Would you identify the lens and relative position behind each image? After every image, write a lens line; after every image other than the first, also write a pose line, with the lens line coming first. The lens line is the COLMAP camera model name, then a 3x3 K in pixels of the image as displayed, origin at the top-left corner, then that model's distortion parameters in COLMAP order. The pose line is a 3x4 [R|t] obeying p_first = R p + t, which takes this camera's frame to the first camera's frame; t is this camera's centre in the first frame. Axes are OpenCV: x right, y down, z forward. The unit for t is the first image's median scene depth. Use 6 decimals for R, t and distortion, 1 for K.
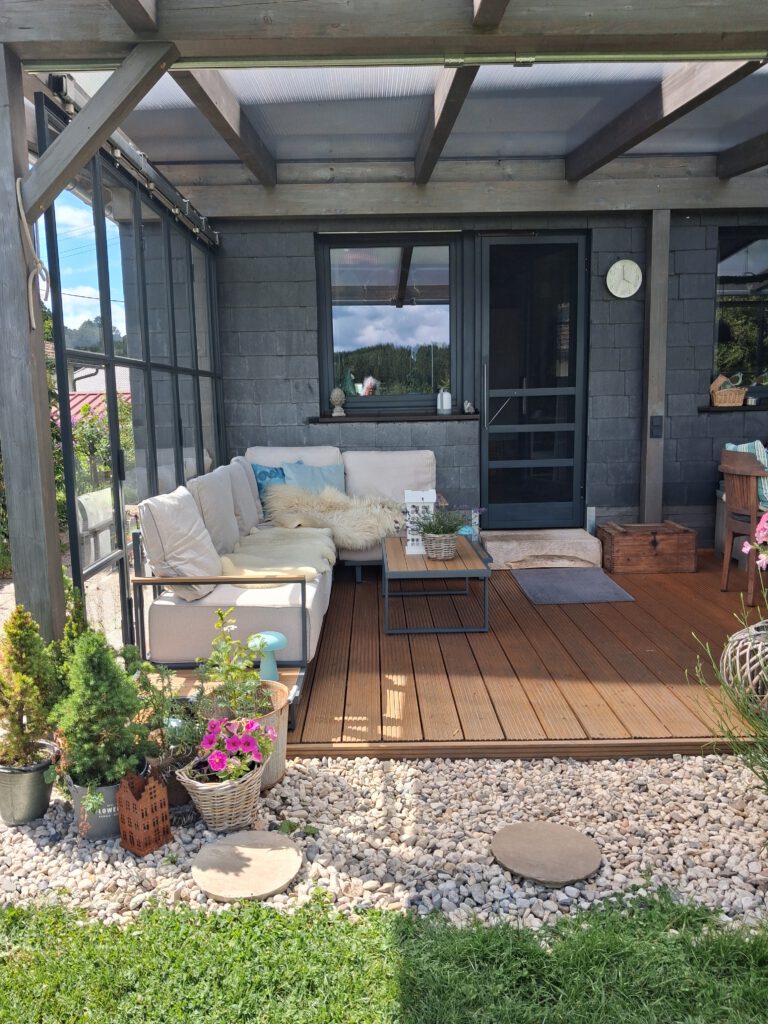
lens RADIAL K [[789.2, 0, 369.0], [0, 789.2, 520.1], [0, 0, 1]] dist [0.104012, -0.255218]
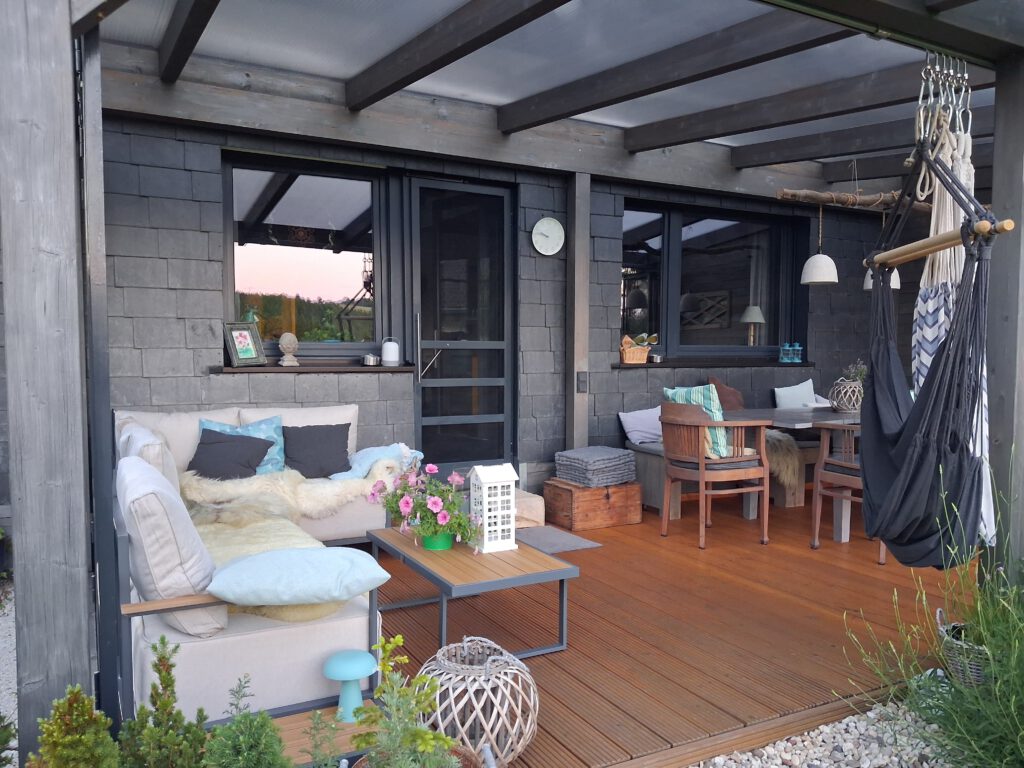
lens RADIAL K [[789.2, 0, 514.5], [0, 789.2, 406.5], [0, 0, 1]] dist [0.104012, -0.255218]
pose [[0.873852, -0.009405, 0.486102, -0.206860], [0.052085, 0.995870, -0.074364, -0.014706], [-0.483395, 0.090301, 0.870733, 0.161180]]
